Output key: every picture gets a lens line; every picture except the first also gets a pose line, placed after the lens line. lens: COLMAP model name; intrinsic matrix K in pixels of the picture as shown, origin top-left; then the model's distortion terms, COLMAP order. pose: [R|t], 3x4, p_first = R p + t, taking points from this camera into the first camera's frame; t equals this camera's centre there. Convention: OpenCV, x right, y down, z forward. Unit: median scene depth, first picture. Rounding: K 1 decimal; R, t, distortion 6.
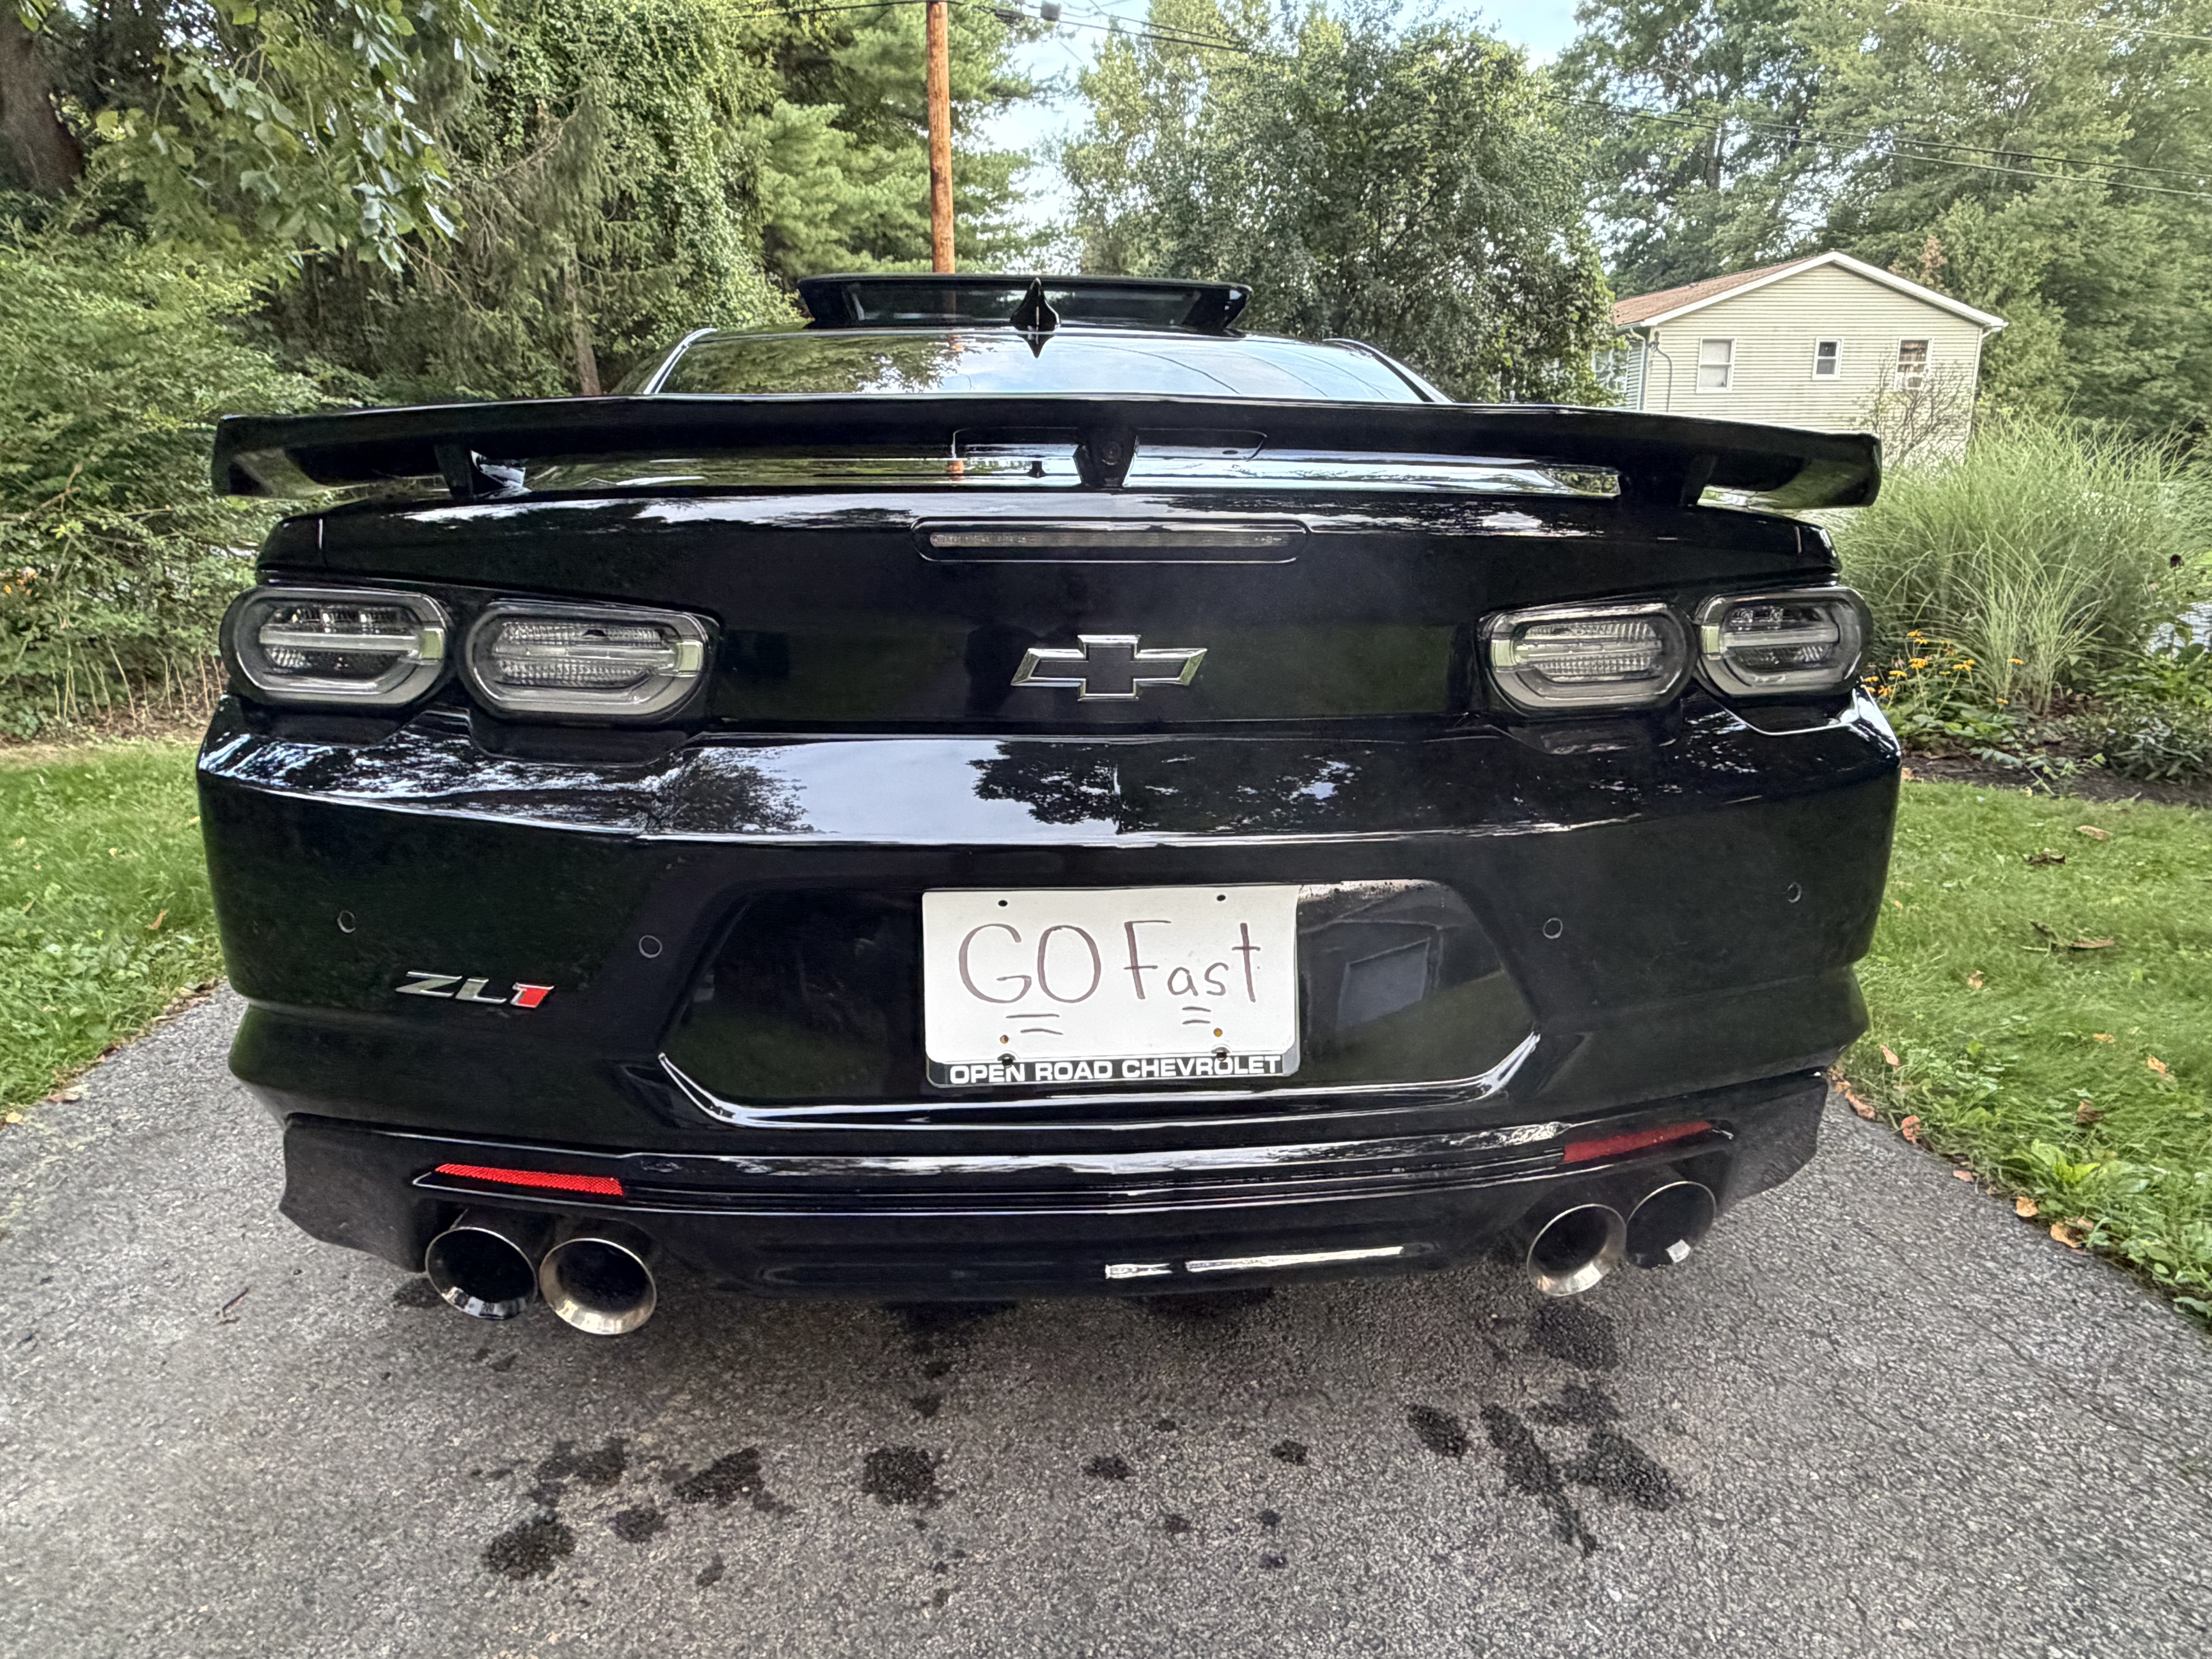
lens RADIAL K [[1411.4, 0, 1105.8], [0, 1411.4, 827.8], [0, 0, 1]] dist [-0.005939, 0.007923]
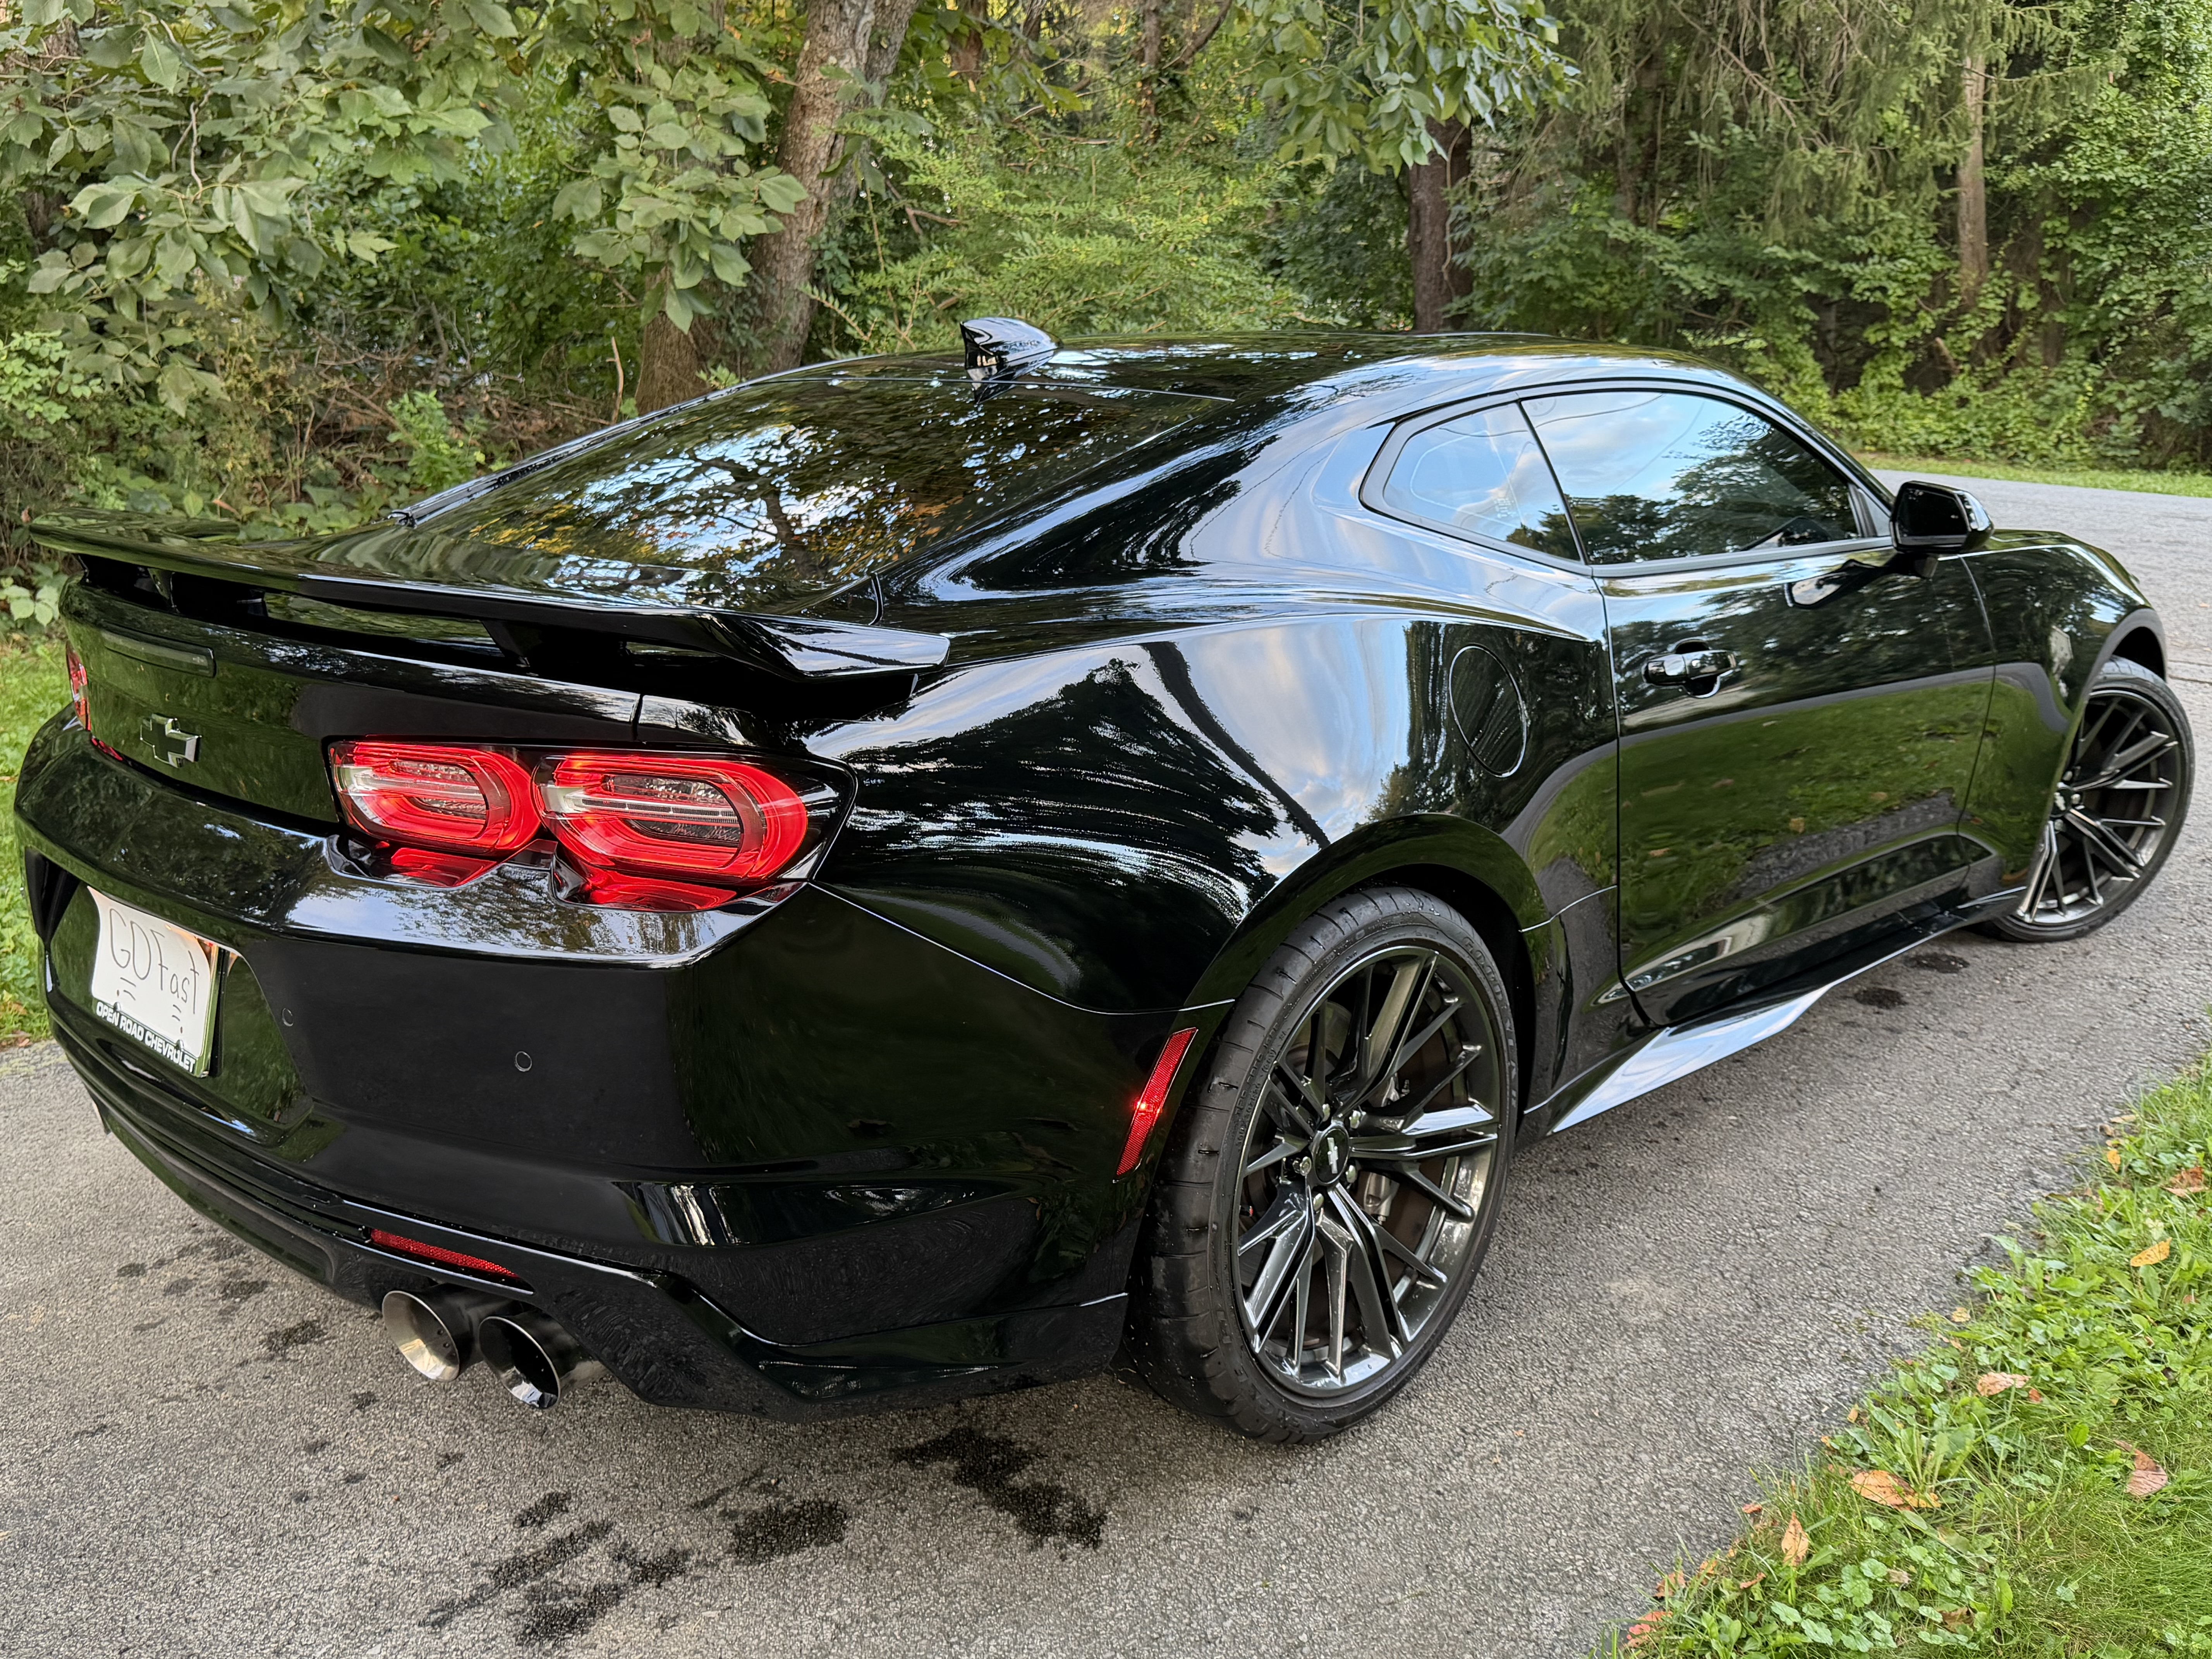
lens RADIAL K [[1883.2, 0, 1105.1], [0, 1883.2, 830.7], [0, 0, 1]] dist [0.005747, 0.001105]
pose [[0.670984, 0.186813, -0.717553, 0.207635], [-0.177861, 0.980038, 0.088832, -0.037867], [0.719824, 0.068020, 0.690816, 0.044763]]
